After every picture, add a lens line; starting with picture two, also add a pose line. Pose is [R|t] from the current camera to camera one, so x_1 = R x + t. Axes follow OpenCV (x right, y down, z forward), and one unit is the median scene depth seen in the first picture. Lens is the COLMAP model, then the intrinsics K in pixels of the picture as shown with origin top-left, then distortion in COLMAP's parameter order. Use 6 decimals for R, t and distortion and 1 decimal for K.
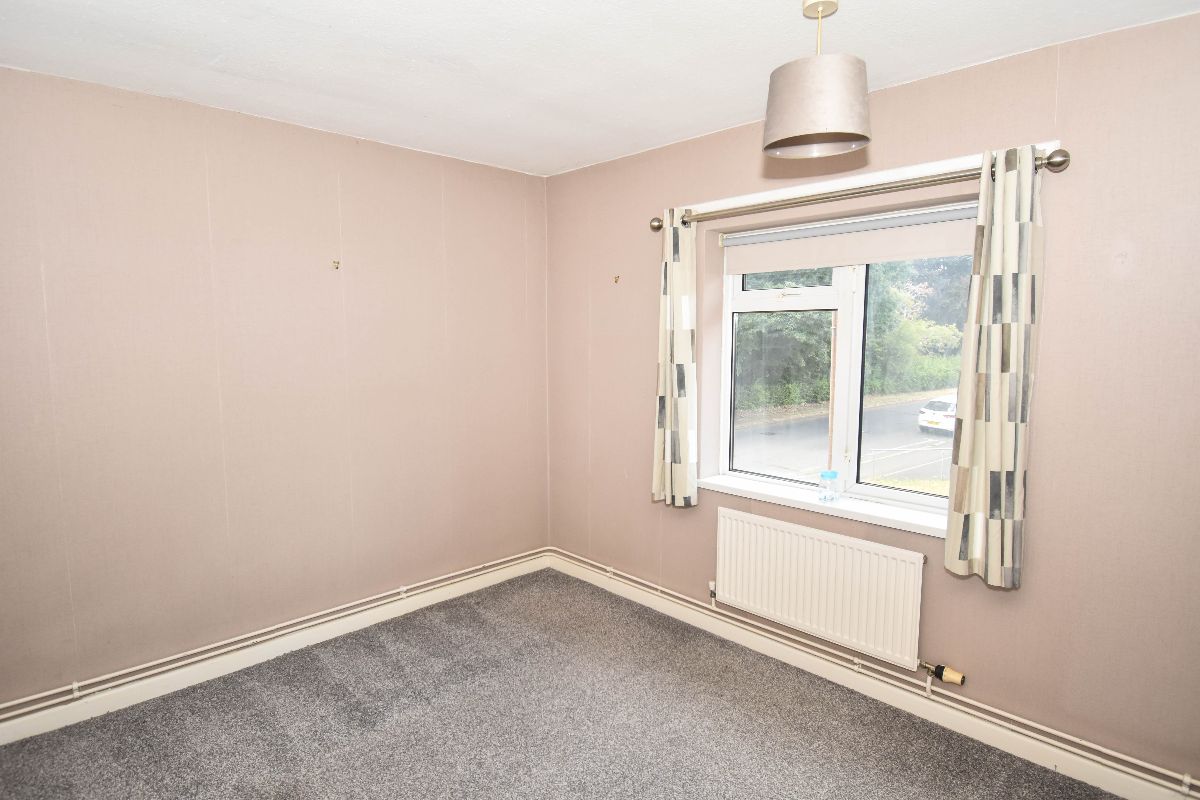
lens RADIAL K [[664.1, 0, 603.5], [0, 664.1, 400.9], [0, 0, 1]] dist [-0.000177, -0.000269]
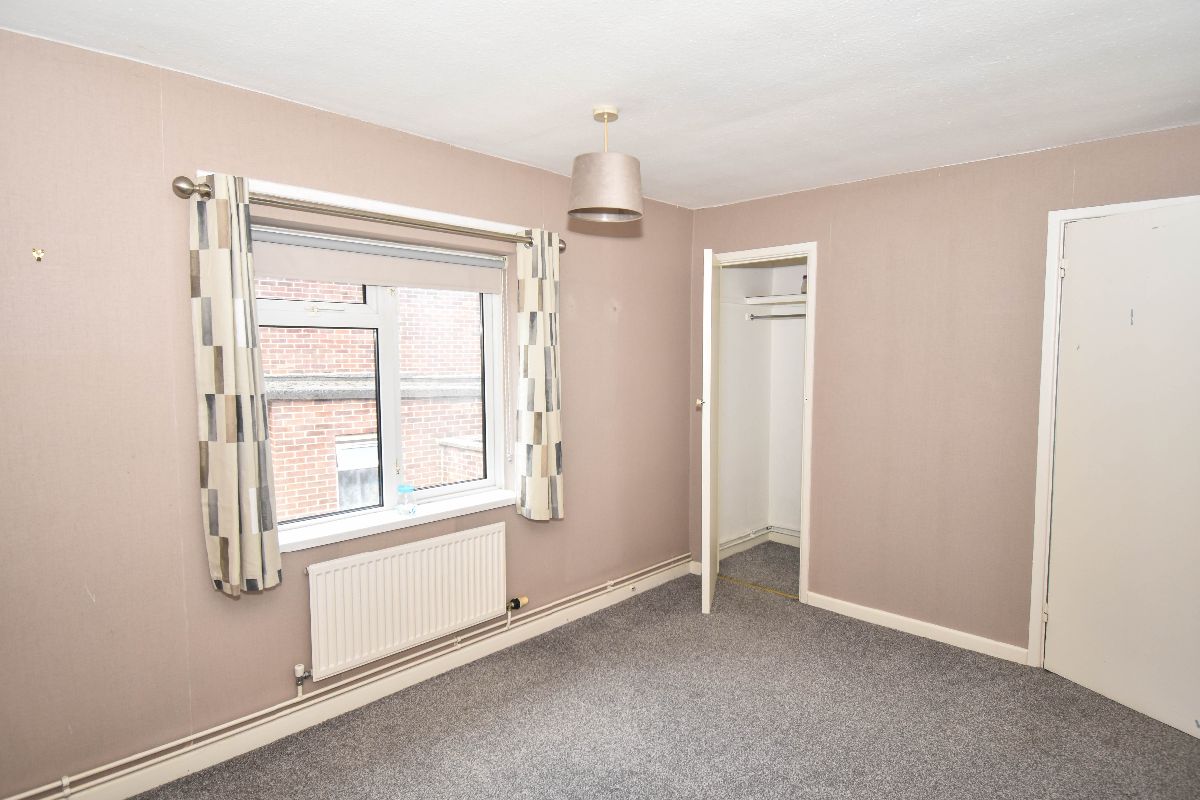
lens RADIAL K [[664.1, 0, 603.5], [0, 664.1, 400.9], [0, 0, 1]] dist [-0.000177, -0.000269]
pose [[-0.049649, -0.073977, 0.996023, -0.755264], [0.097361, 0.992145, 0.078543, -0.081737], [-0.994010, 0.100873, -0.042057, 0.782660]]
